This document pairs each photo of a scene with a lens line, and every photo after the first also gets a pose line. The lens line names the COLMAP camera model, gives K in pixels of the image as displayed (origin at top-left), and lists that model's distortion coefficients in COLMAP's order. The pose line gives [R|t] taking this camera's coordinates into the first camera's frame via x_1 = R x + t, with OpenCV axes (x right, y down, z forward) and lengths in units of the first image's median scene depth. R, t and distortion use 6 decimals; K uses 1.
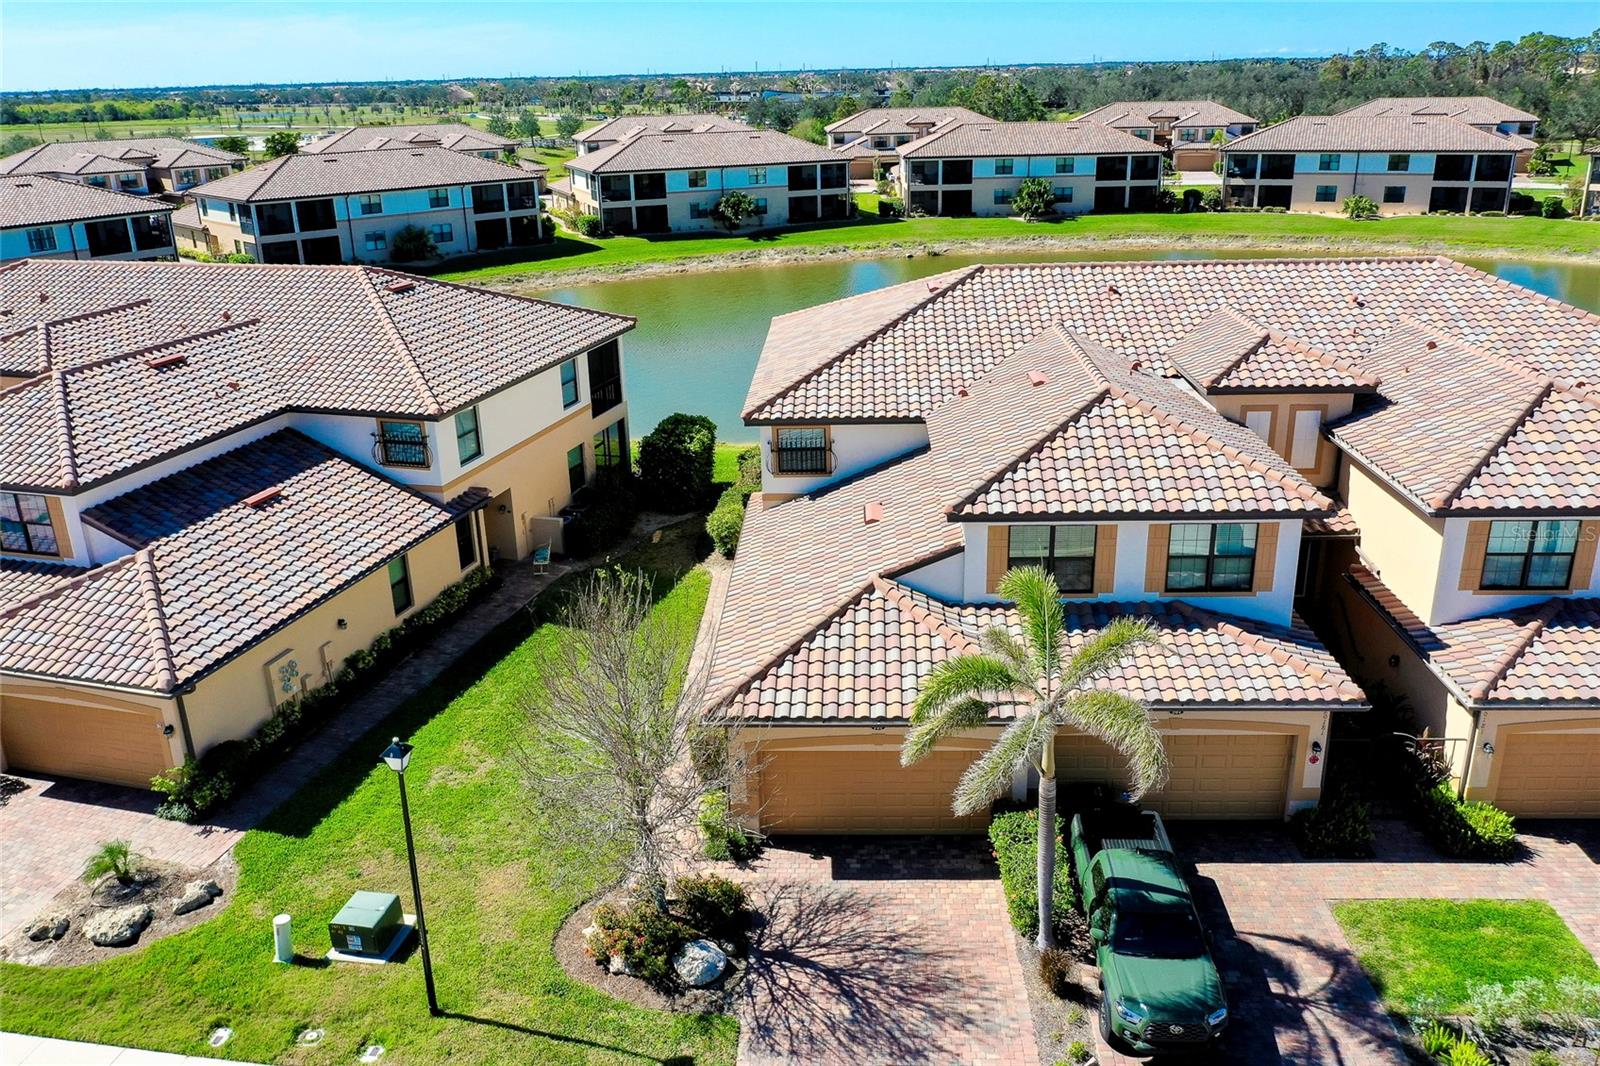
lens RADIAL K [[1260.0, 0, 804.8], [0, 1260.0, 532.2], [0, 0, 1]] dist [-0.007071, 0.004878]
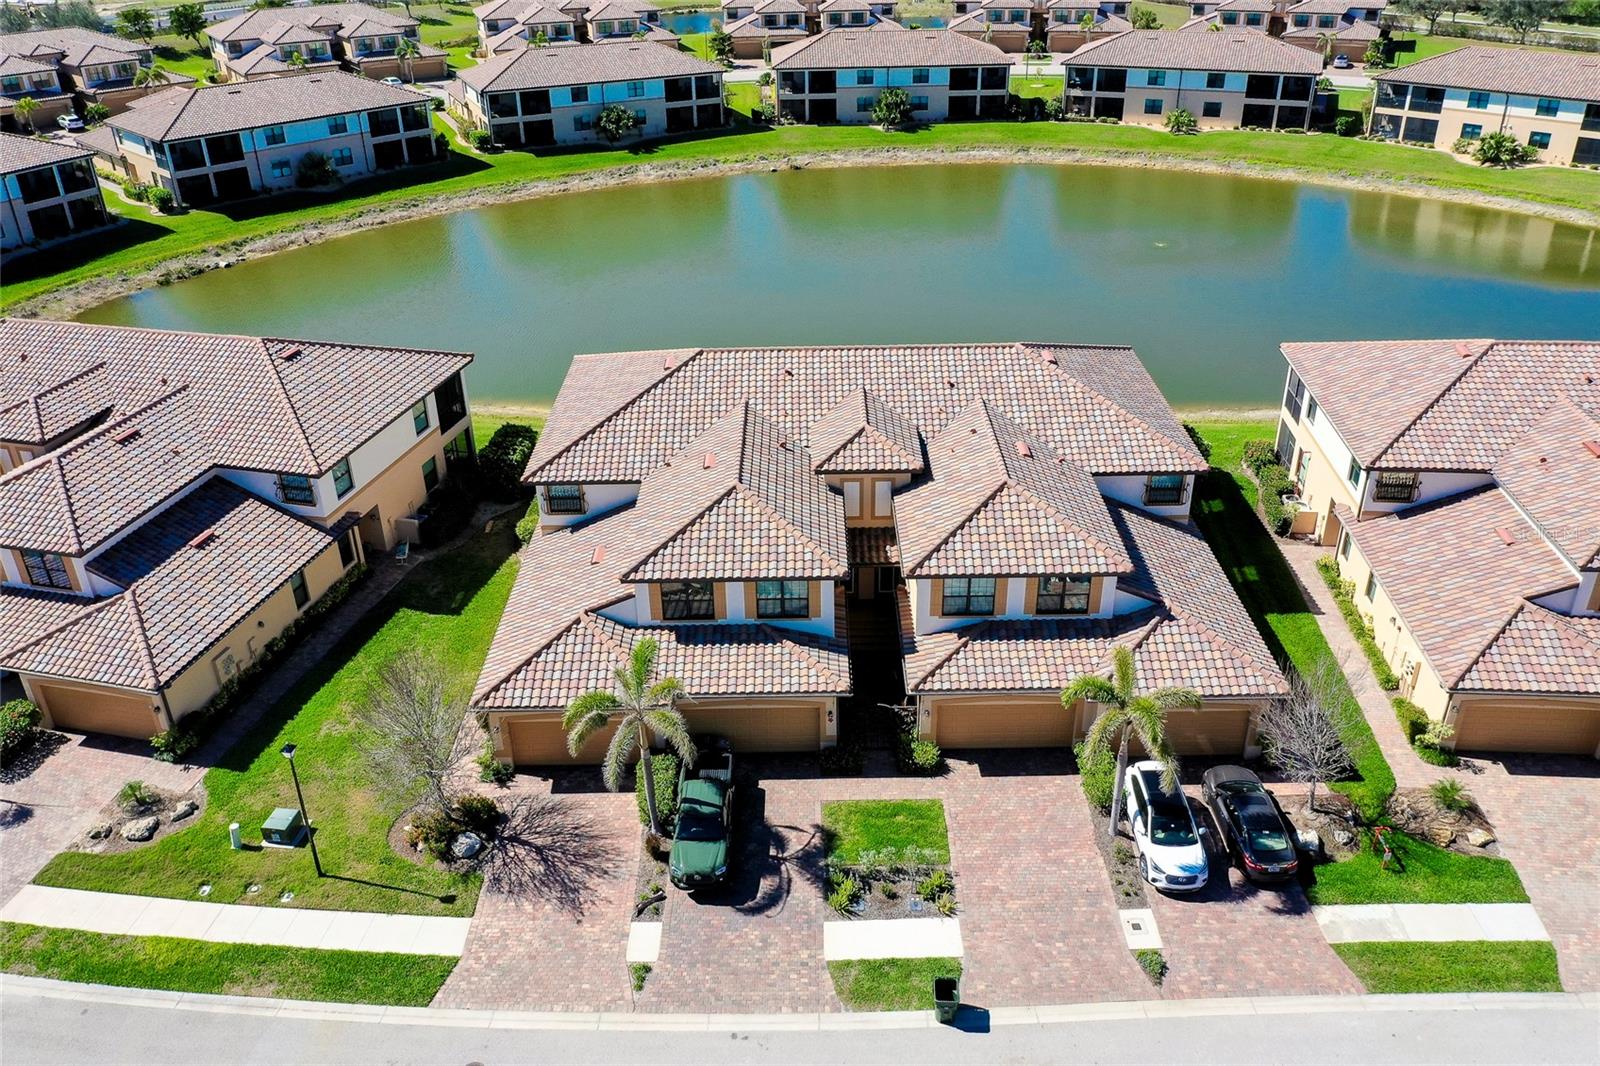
lens RADIAL K [[1260.0, 0, 805.1], [0, 1260.0, 531.8], [0, 0, 1]] dist [-0.007071, 0.004878]
pose [[0.999122, -0.012847, 0.039868, 0.283524], [0.006778, 0.988849, 0.148770, -0.314119], [-0.041335, -0.148369, 0.988068, -0.636084]]
